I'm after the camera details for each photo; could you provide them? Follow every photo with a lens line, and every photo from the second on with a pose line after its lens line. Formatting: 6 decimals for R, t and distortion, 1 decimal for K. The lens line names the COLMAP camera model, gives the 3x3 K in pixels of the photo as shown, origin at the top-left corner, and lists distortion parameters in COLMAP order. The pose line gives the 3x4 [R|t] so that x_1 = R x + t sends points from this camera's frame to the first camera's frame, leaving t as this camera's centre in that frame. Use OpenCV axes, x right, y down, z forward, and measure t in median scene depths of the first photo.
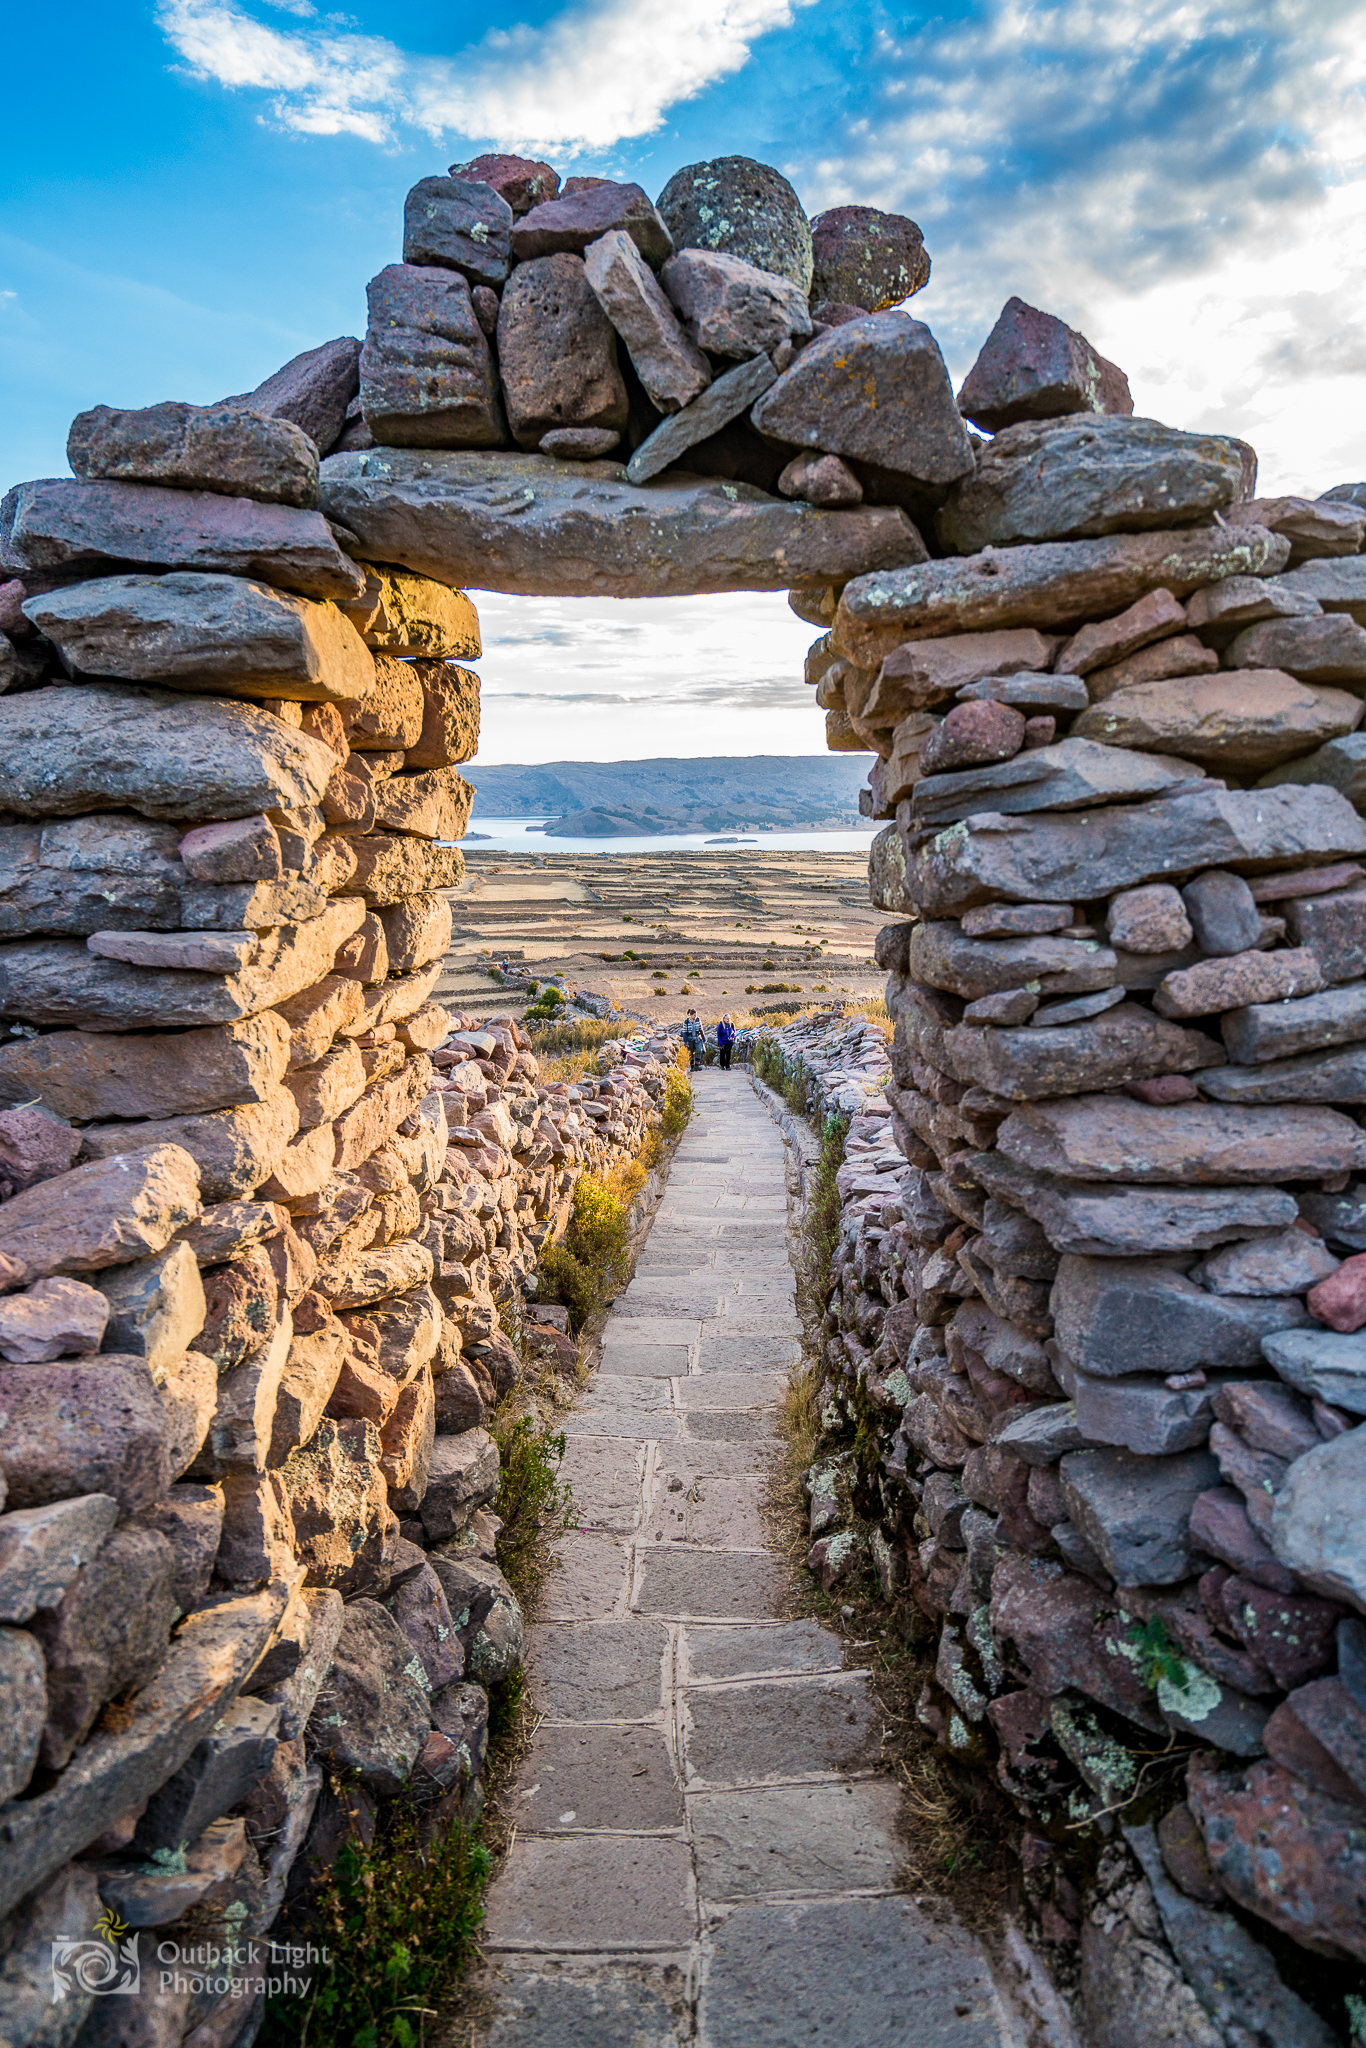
lens RADIAL K [[1233.3, 0, 683.0], [0, 1233.3, 1024.0], [0, 0, 1]] dist [0.000014, -0.000009]
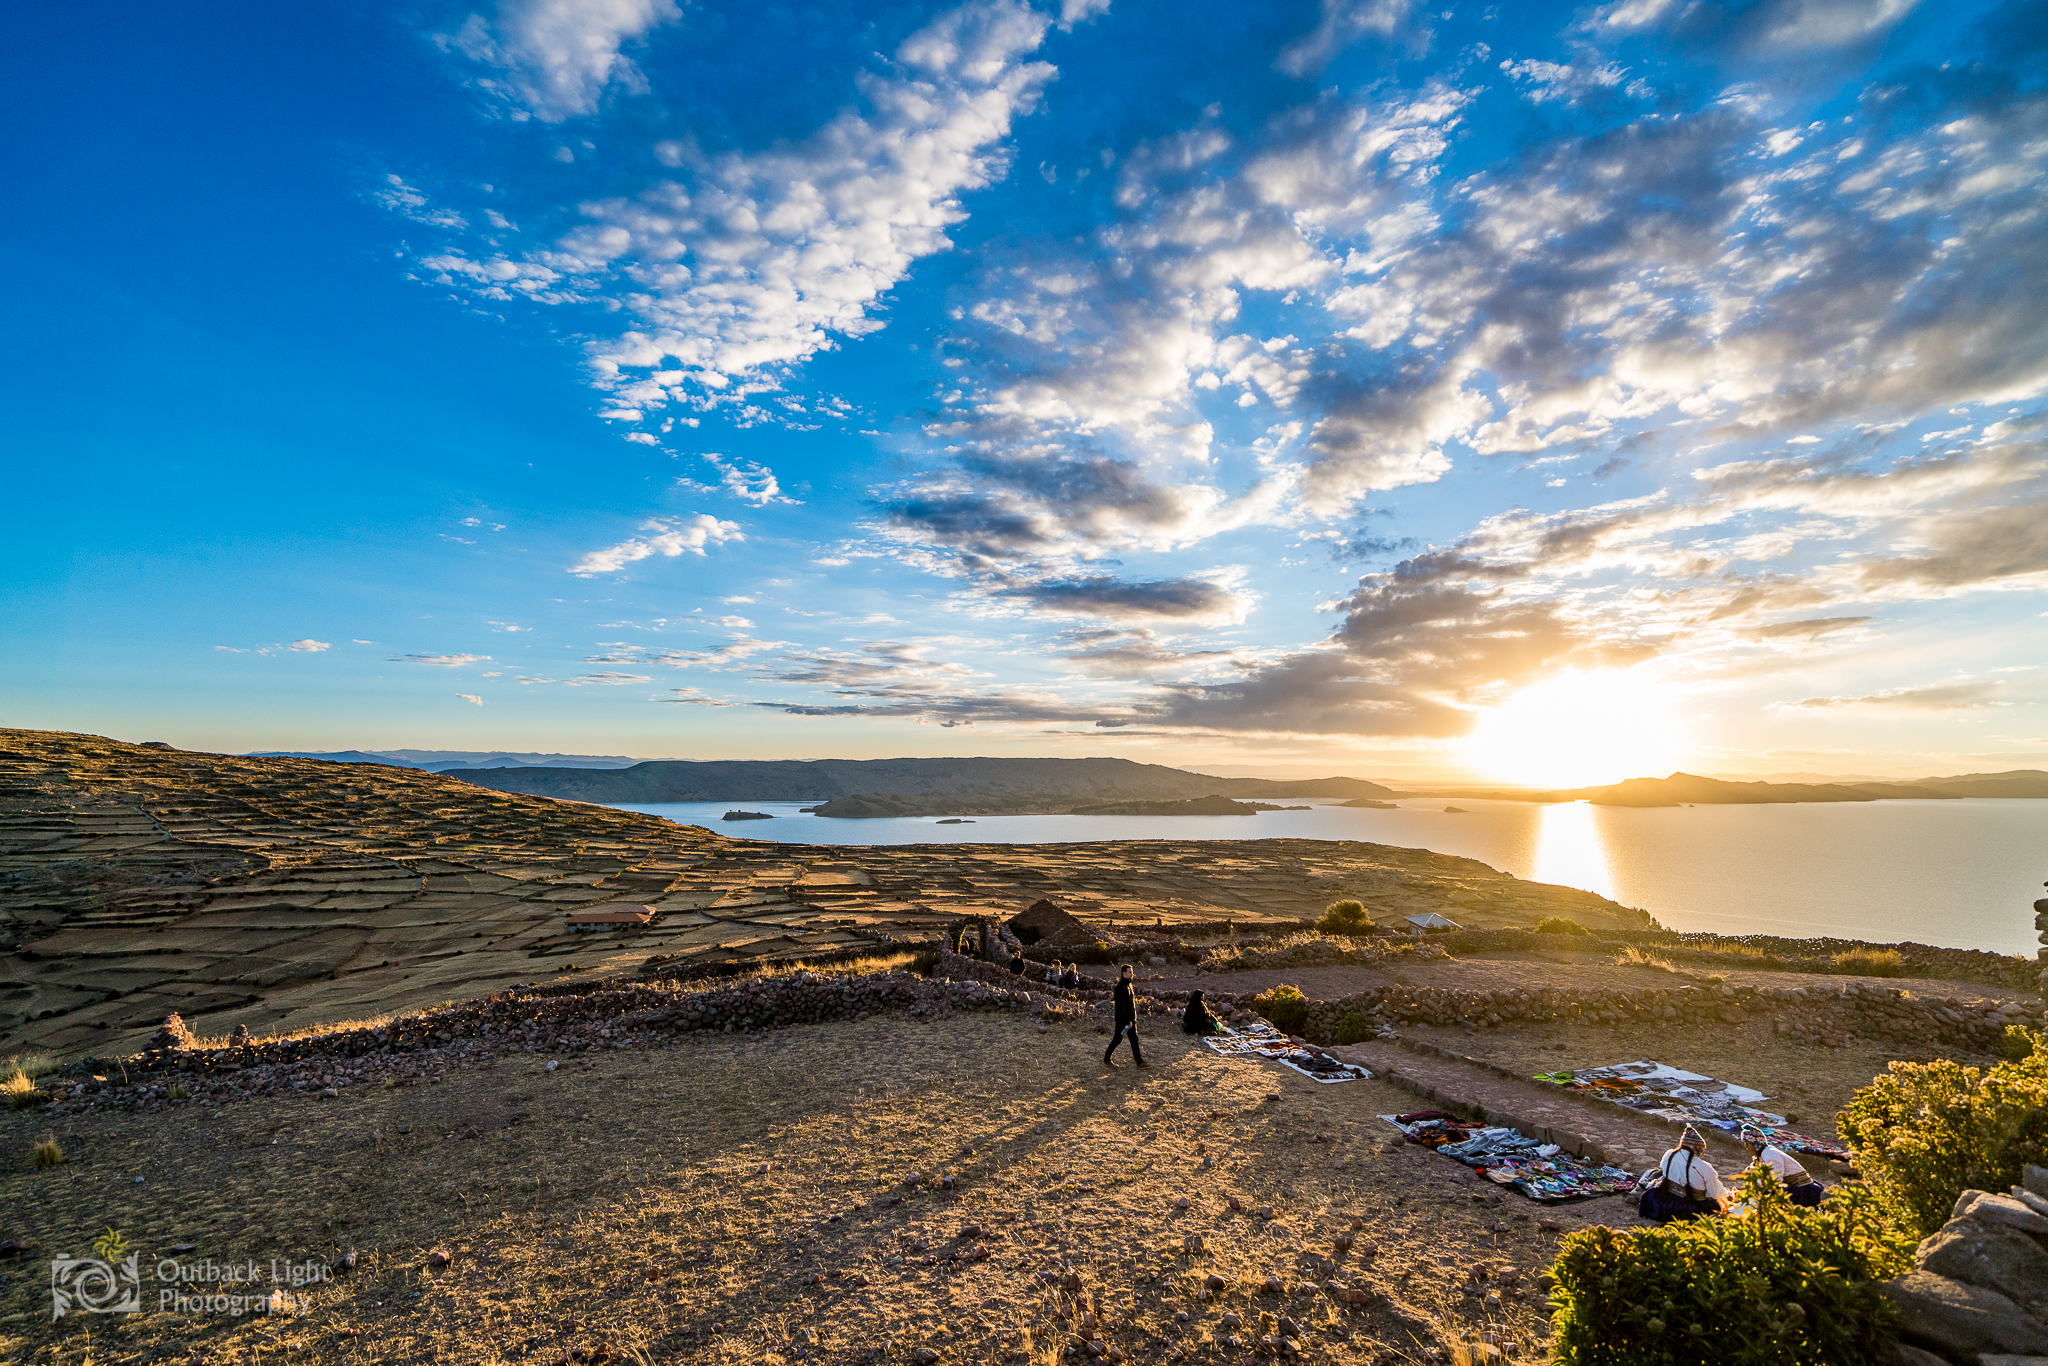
lens RADIAL K [[929.5, 0, 1024.0], [0, 929.5, 683.0], [0, 0, 1]] dist [0.000458, 0.000051]
pose [[0.993808, 0.026325, 0.107946, -0.013647], [0.006122, 0.957078, -0.289766, 0.007564], [-0.110941, 0.288633, 0.950991, -0.327030]]
